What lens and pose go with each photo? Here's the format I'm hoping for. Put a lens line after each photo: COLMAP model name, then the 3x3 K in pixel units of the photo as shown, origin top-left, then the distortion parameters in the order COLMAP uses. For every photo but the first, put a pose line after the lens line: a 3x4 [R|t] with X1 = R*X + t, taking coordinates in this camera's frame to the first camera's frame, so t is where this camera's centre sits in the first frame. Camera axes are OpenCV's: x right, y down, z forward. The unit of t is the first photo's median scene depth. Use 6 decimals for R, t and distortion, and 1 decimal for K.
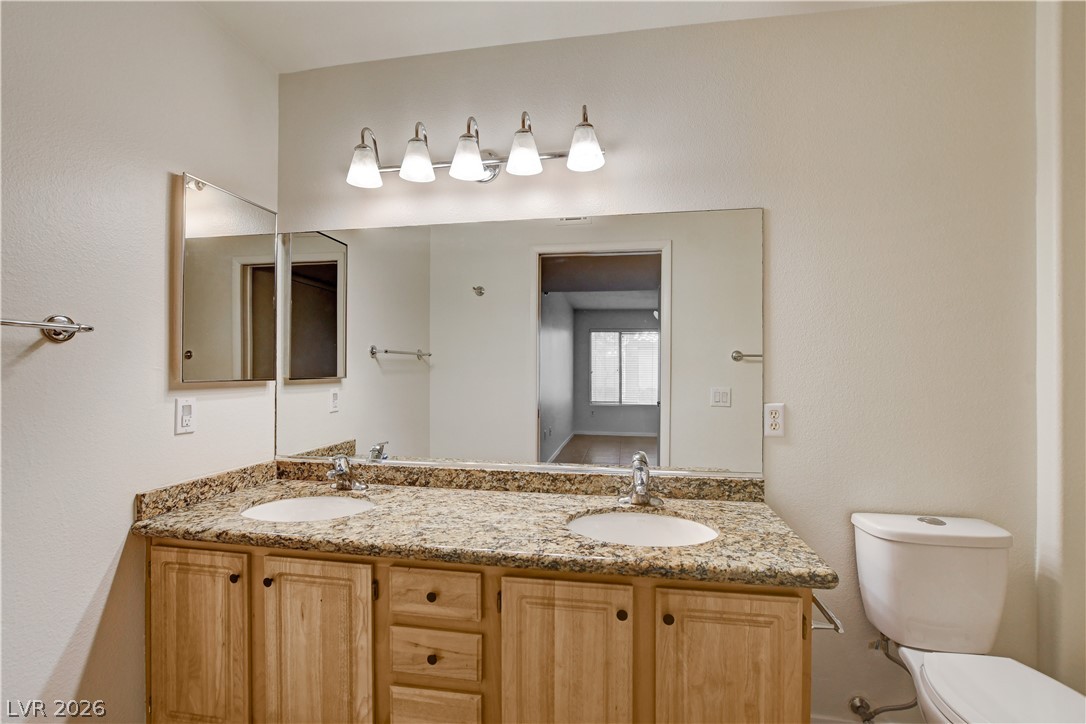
lens RADIAL K [[482.5, 0, 541.5], [0, 482.5, 364.3], [0, 0, 1]] dist [-0.025468, 0.006719]
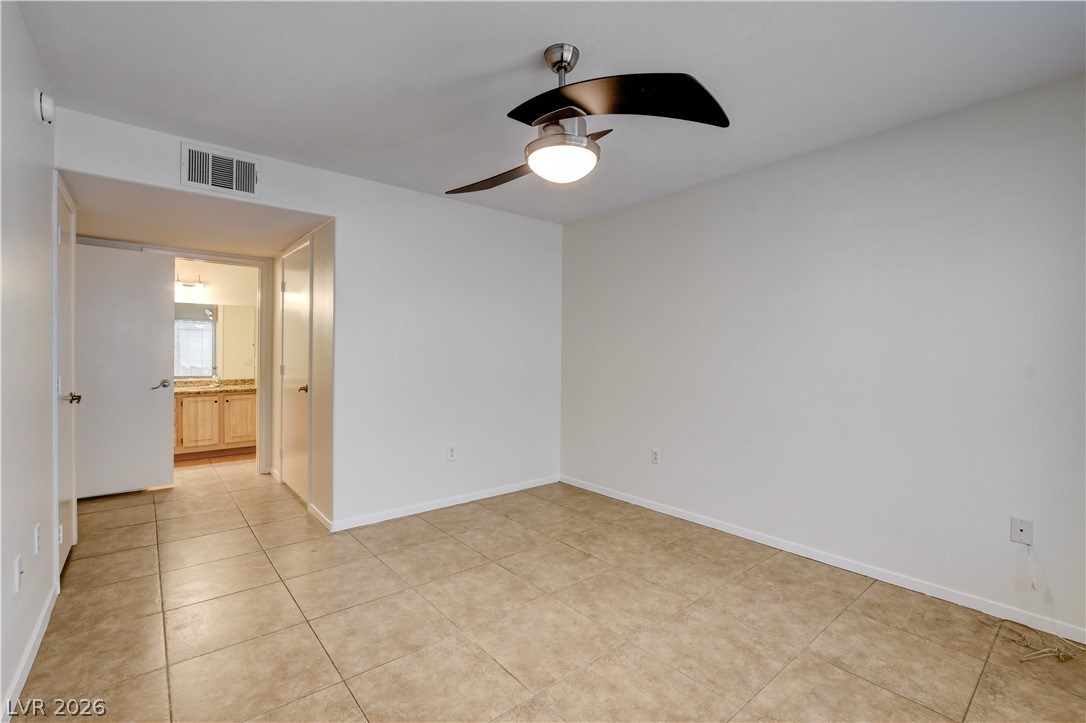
lens RADIAL K [[480.0, 0, 541.1], [0, 480.0, 352.8], [0, 0, 1]] dist [-0.021690, 0.000824]
pose [[0.651855, -0.001862, 0.758341, -0.904596], [-0.006123, 0.999951, 0.007718, -0.004494], [-0.758319, -0.009674, 0.651812, -3.130568]]
